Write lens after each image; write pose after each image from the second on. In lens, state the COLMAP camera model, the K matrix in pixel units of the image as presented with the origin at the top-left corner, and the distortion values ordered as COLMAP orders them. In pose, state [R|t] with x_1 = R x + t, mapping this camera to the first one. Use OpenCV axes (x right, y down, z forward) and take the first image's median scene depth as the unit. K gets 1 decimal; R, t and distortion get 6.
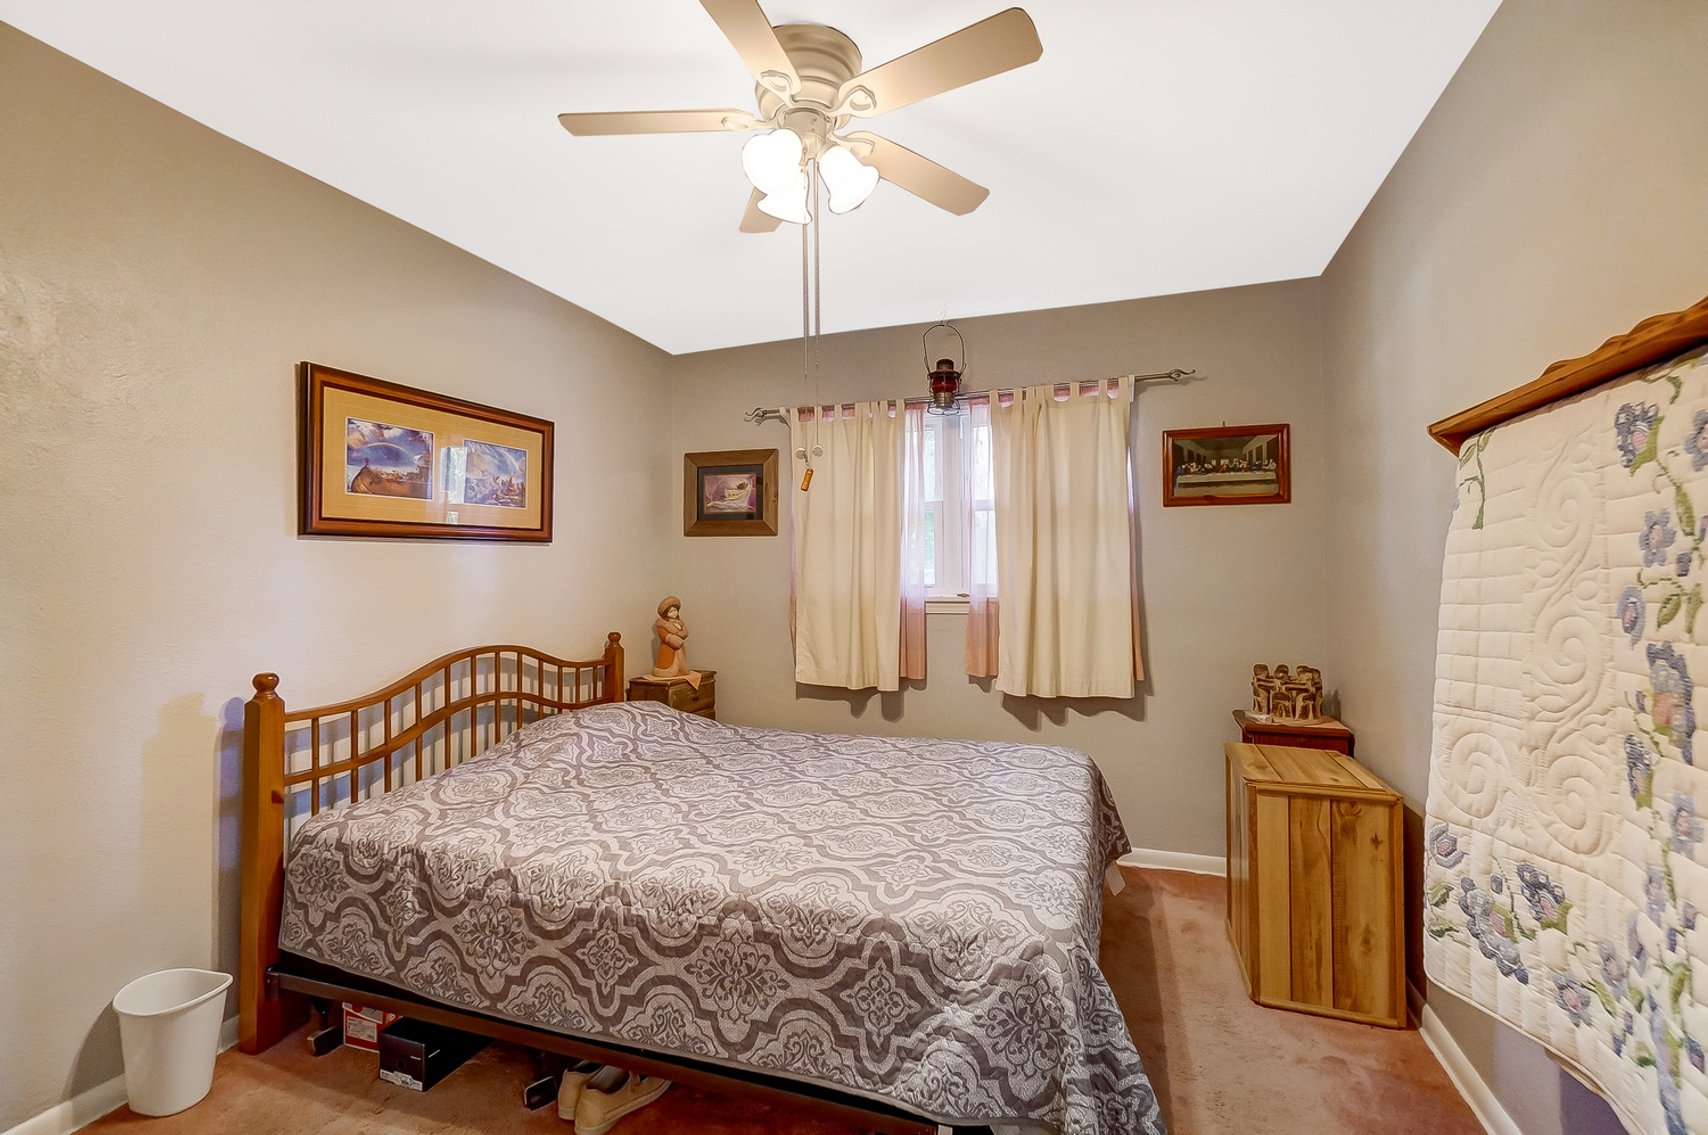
lens RADIAL K [[739.3, 0, 848.5], [0, 739.3, 572.0], [0, 0, 1]] dist [-0.015449, 0.013252]
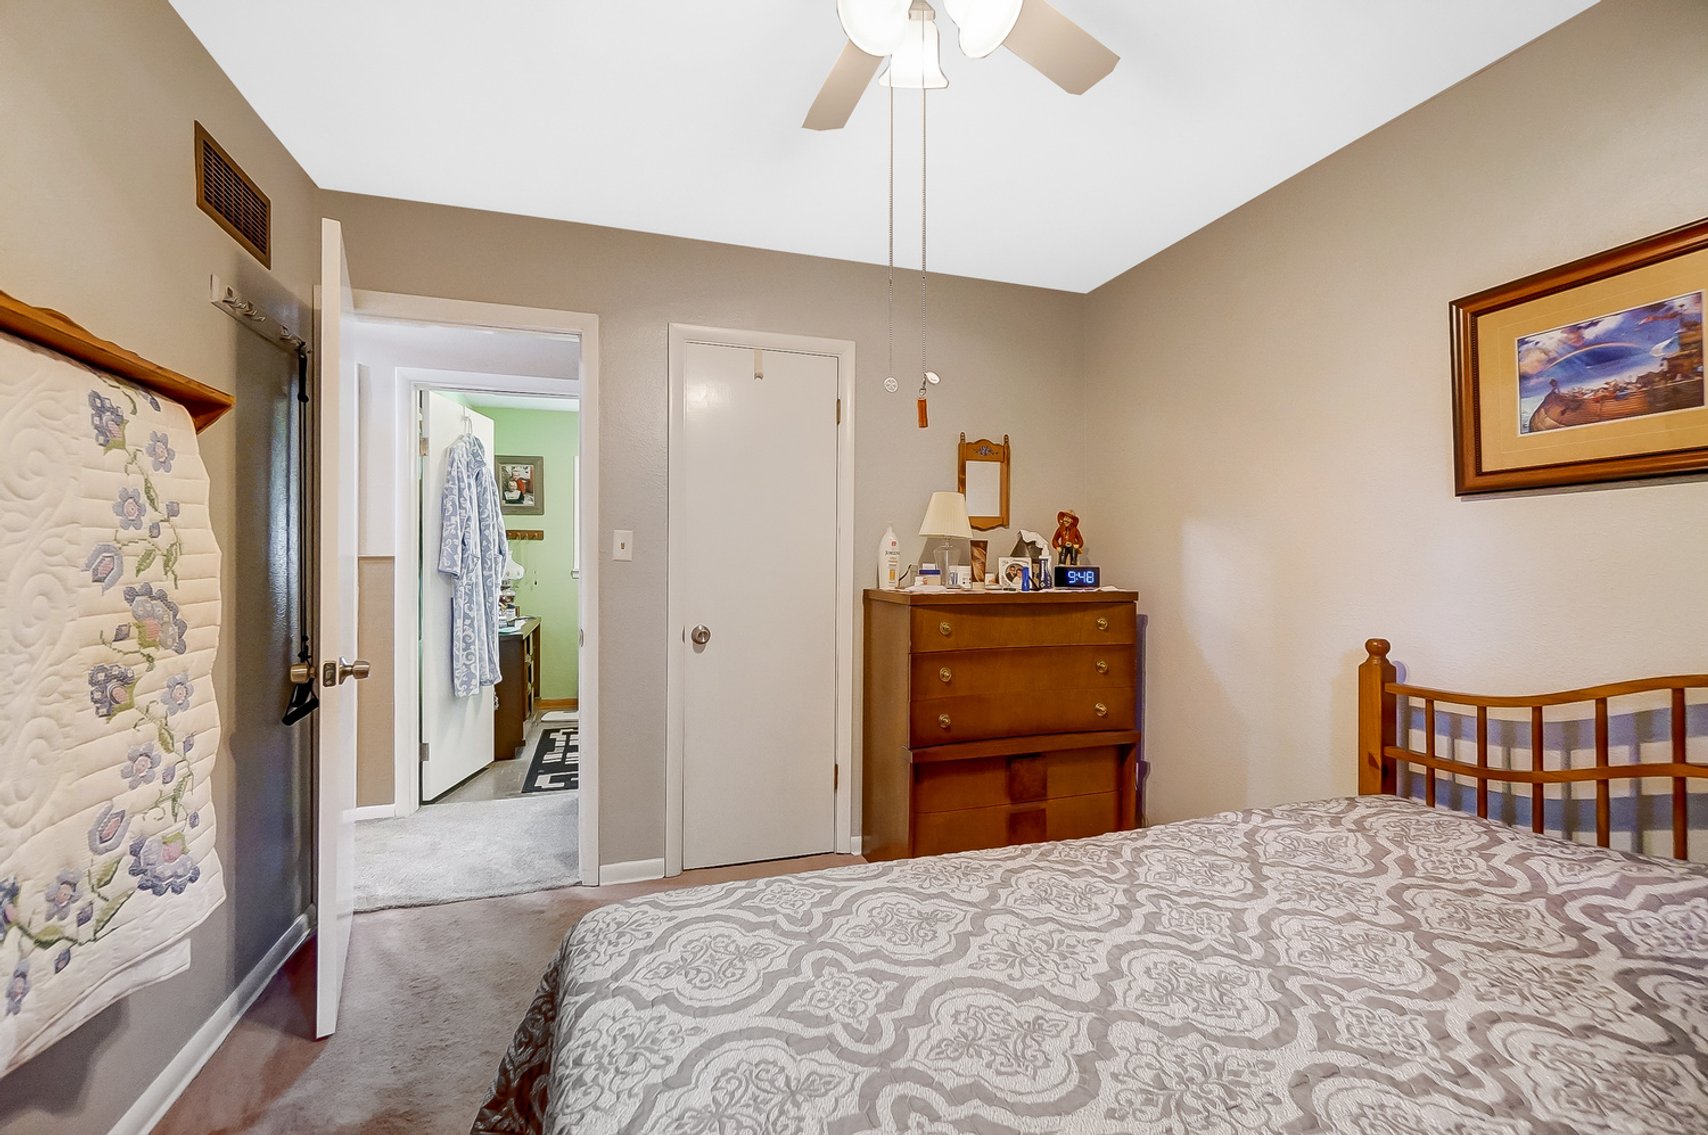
lens RADIAL K [[739.3, 0, 844.5], [0, 739.3, 557.4], [0, 0, 1]] dist [-0.015449, 0.013252]
pose [[-0.775794, -0.000707, -0.630986, 0.386961], [0.006142, 0.999944, -0.008672, 0.026473], [0.630956, -0.010604, -0.775746, 1.203129]]
